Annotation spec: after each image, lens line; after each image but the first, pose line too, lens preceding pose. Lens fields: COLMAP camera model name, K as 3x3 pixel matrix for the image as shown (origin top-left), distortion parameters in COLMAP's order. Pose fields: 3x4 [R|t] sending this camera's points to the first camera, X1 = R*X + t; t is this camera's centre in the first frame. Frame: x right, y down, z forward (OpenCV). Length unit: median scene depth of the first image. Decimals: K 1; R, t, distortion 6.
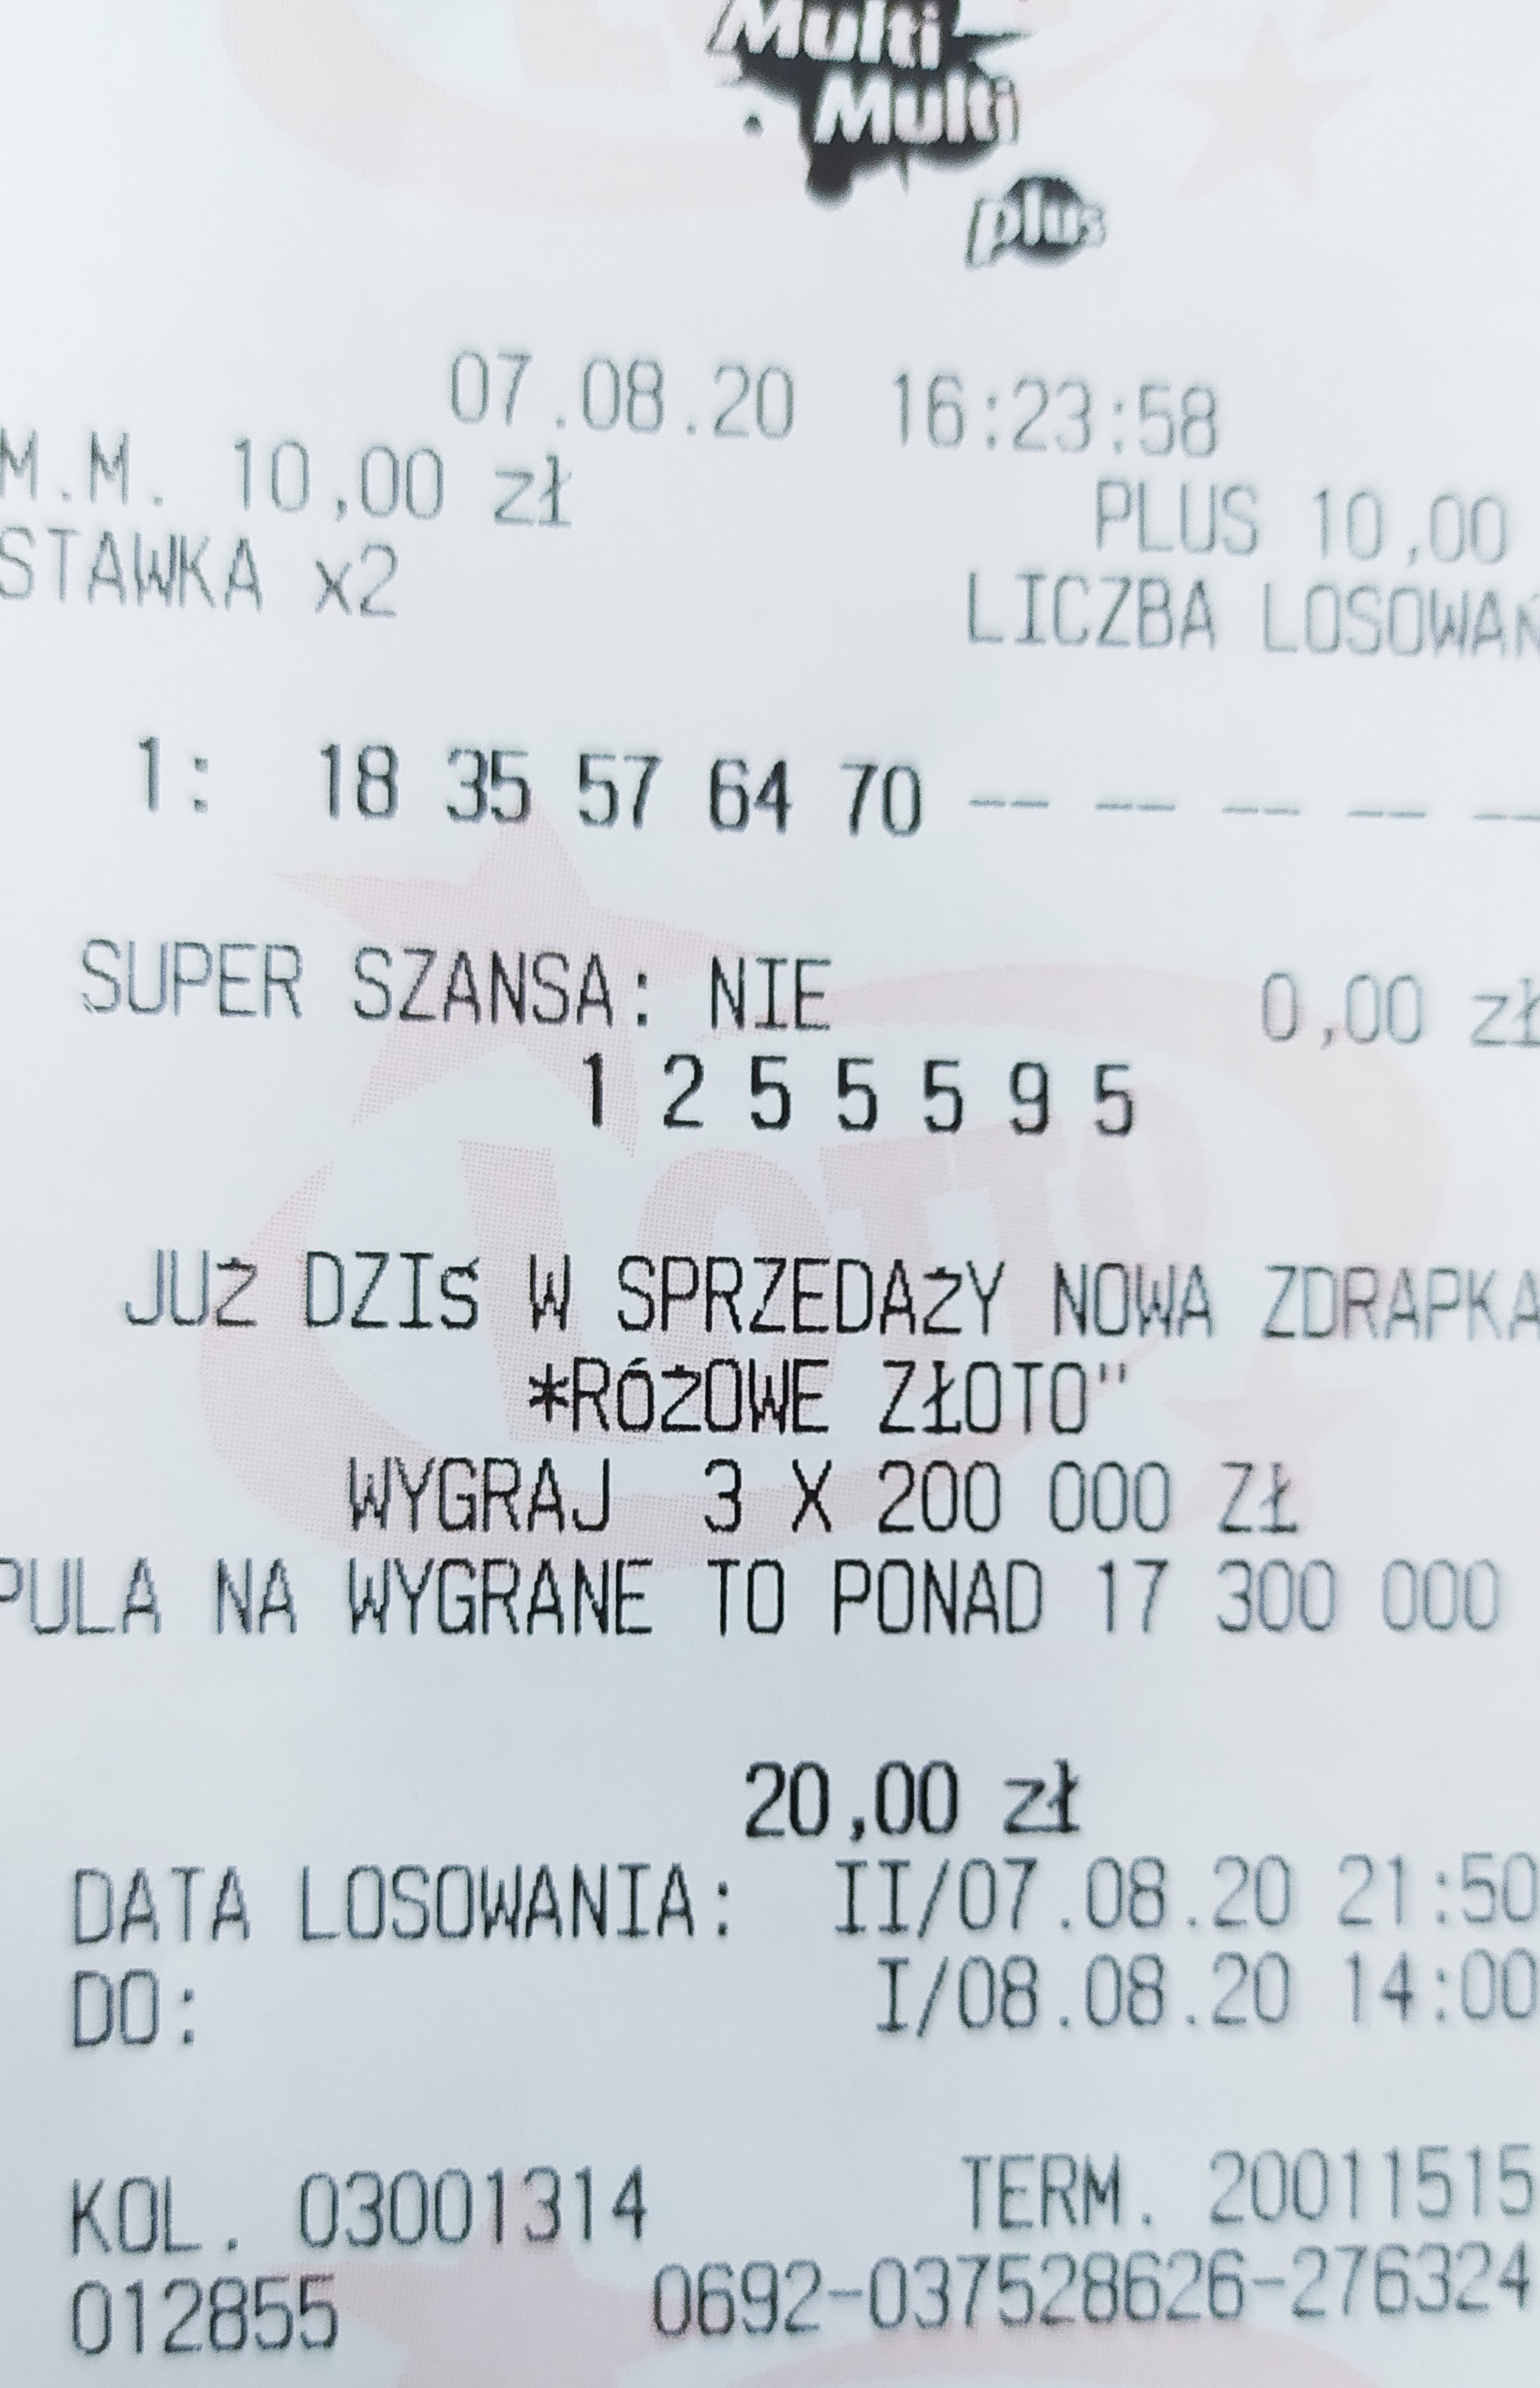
lens RADIAL K [[12971.3, 0, 769.2], [0, 12971.3, 1058.4], [0, 0, 1]] dist [1.282556, 0.000000]
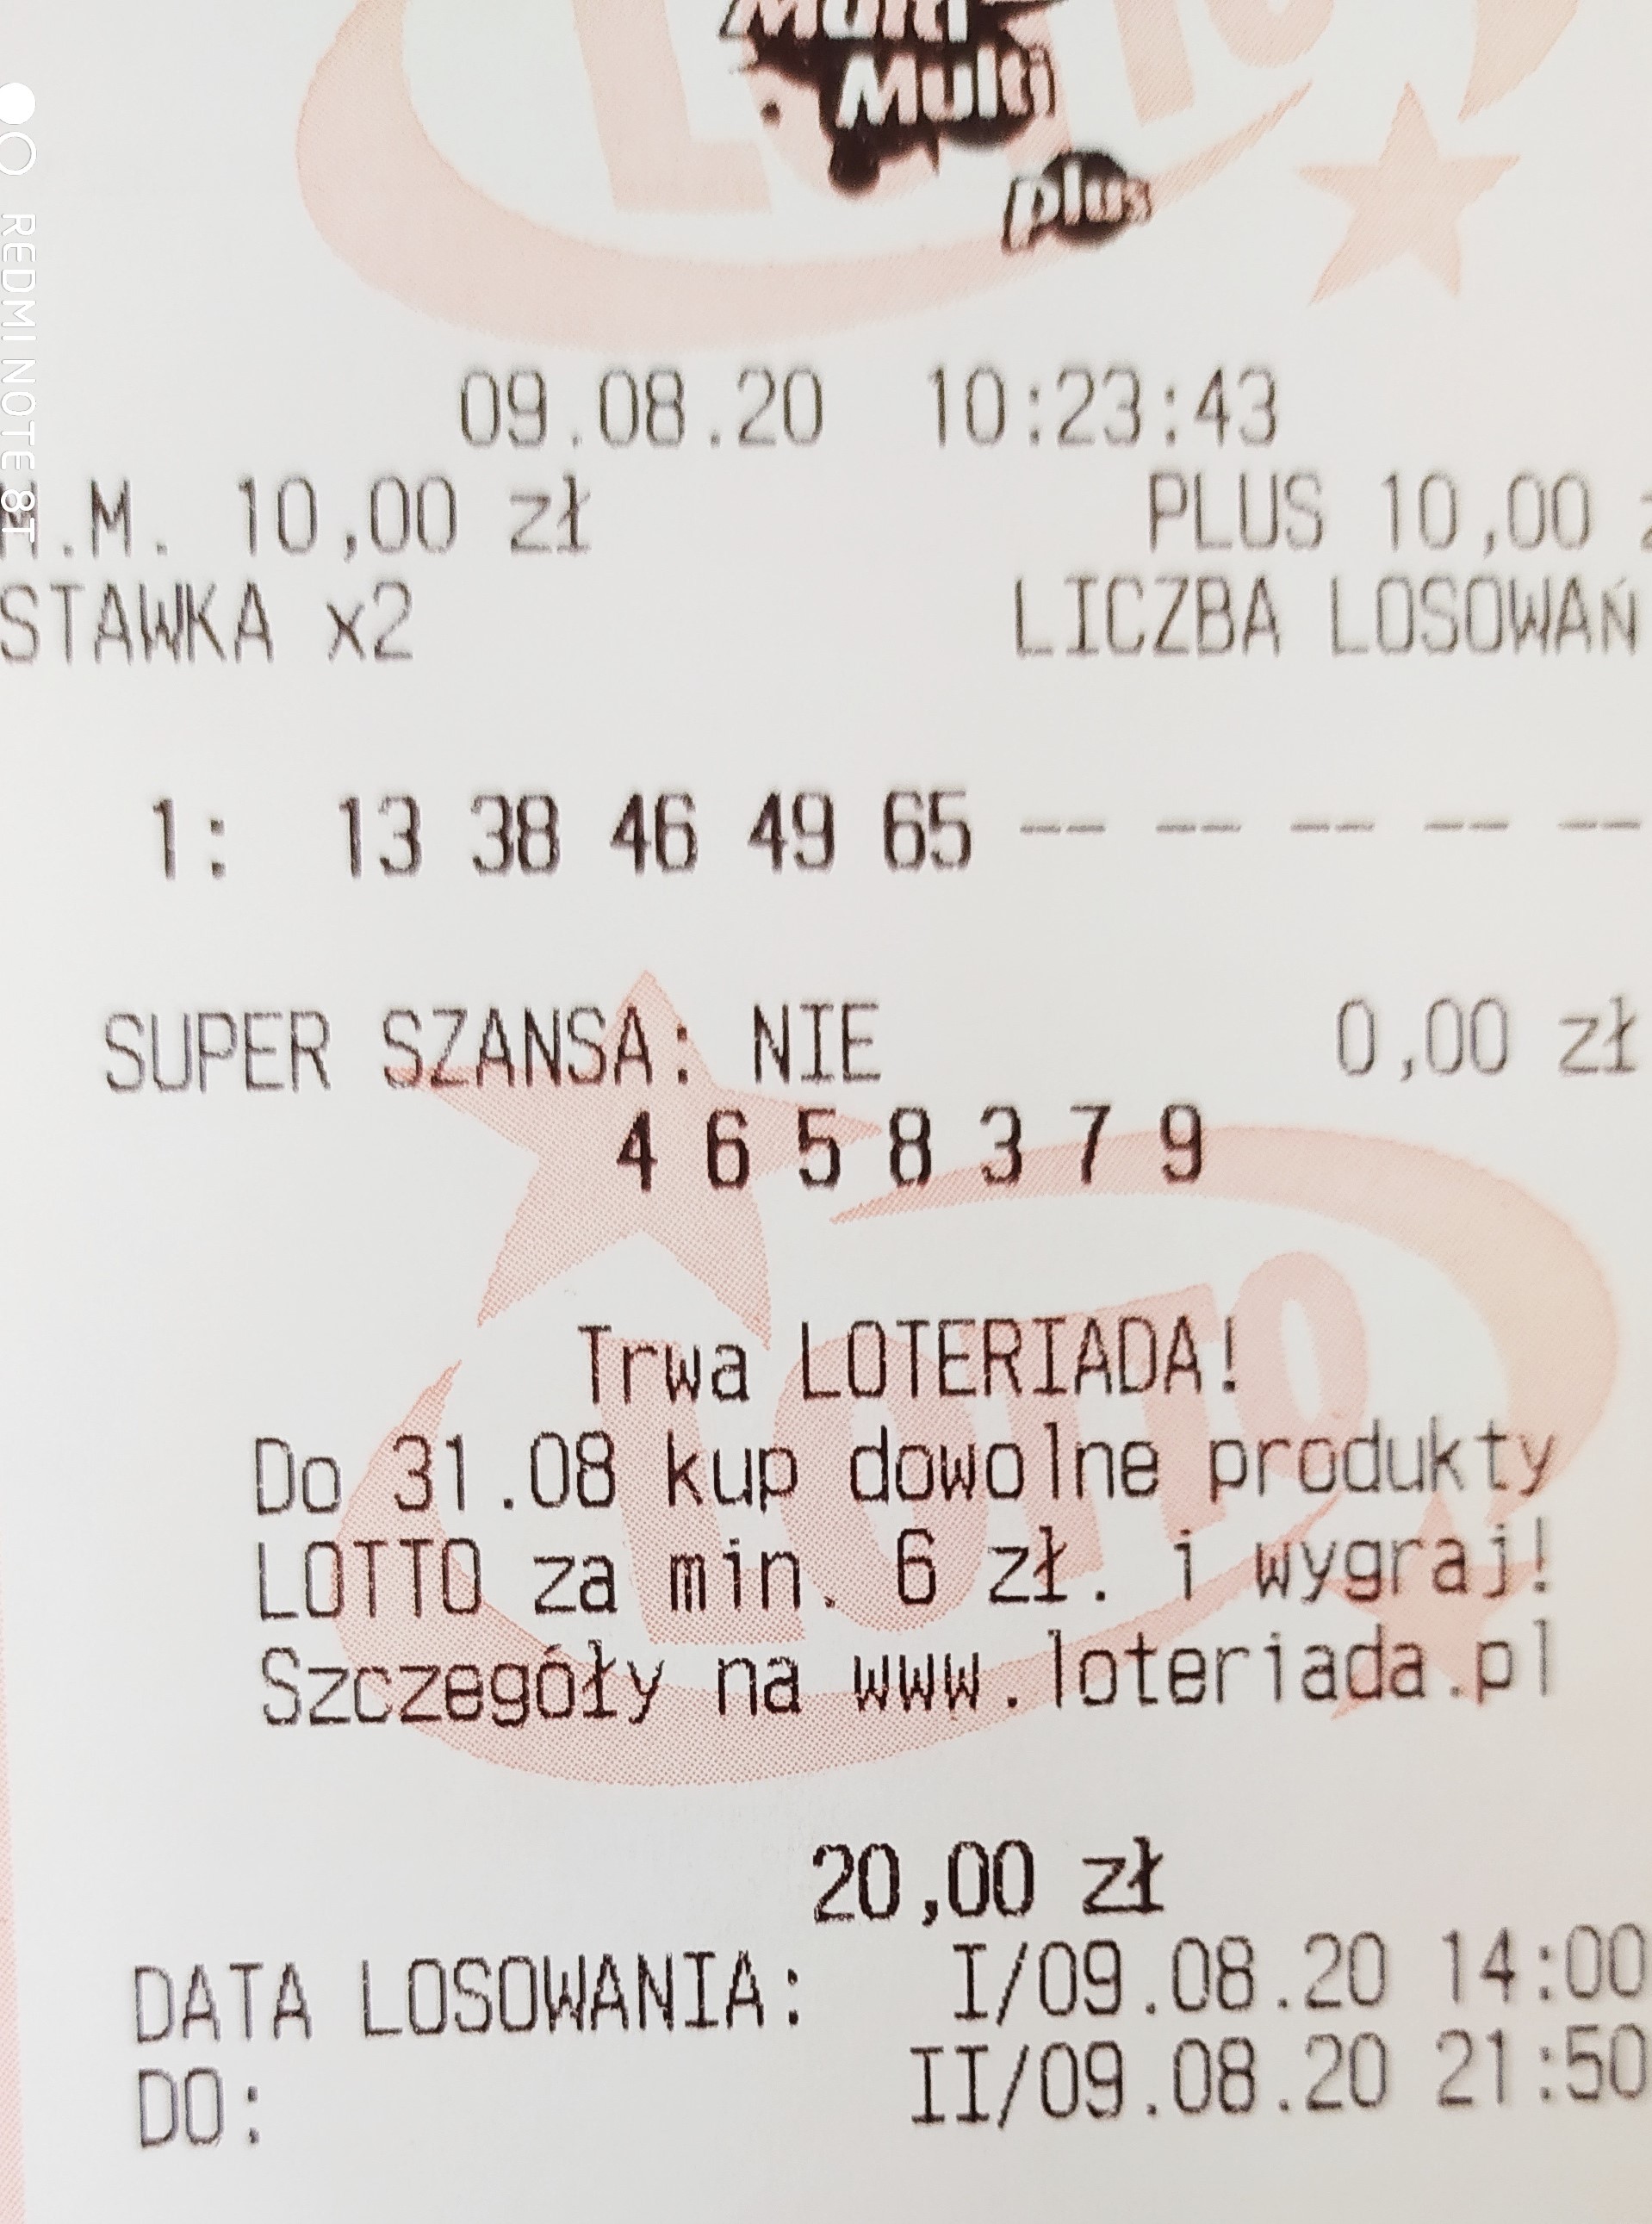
lens RADIAL K [[7450.5, 0, 826.9], [0, 7450.5, 1108.5], [0, 0, 1]] dist [-0.195837, 0.000000]
pose [[0.999577, -0.028953, 0.002709, -0.000735], [0.029048, 0.998481, -0.046809, 0.025697], [-0.001350, 0.046868, 0.998900, 0.451059]]
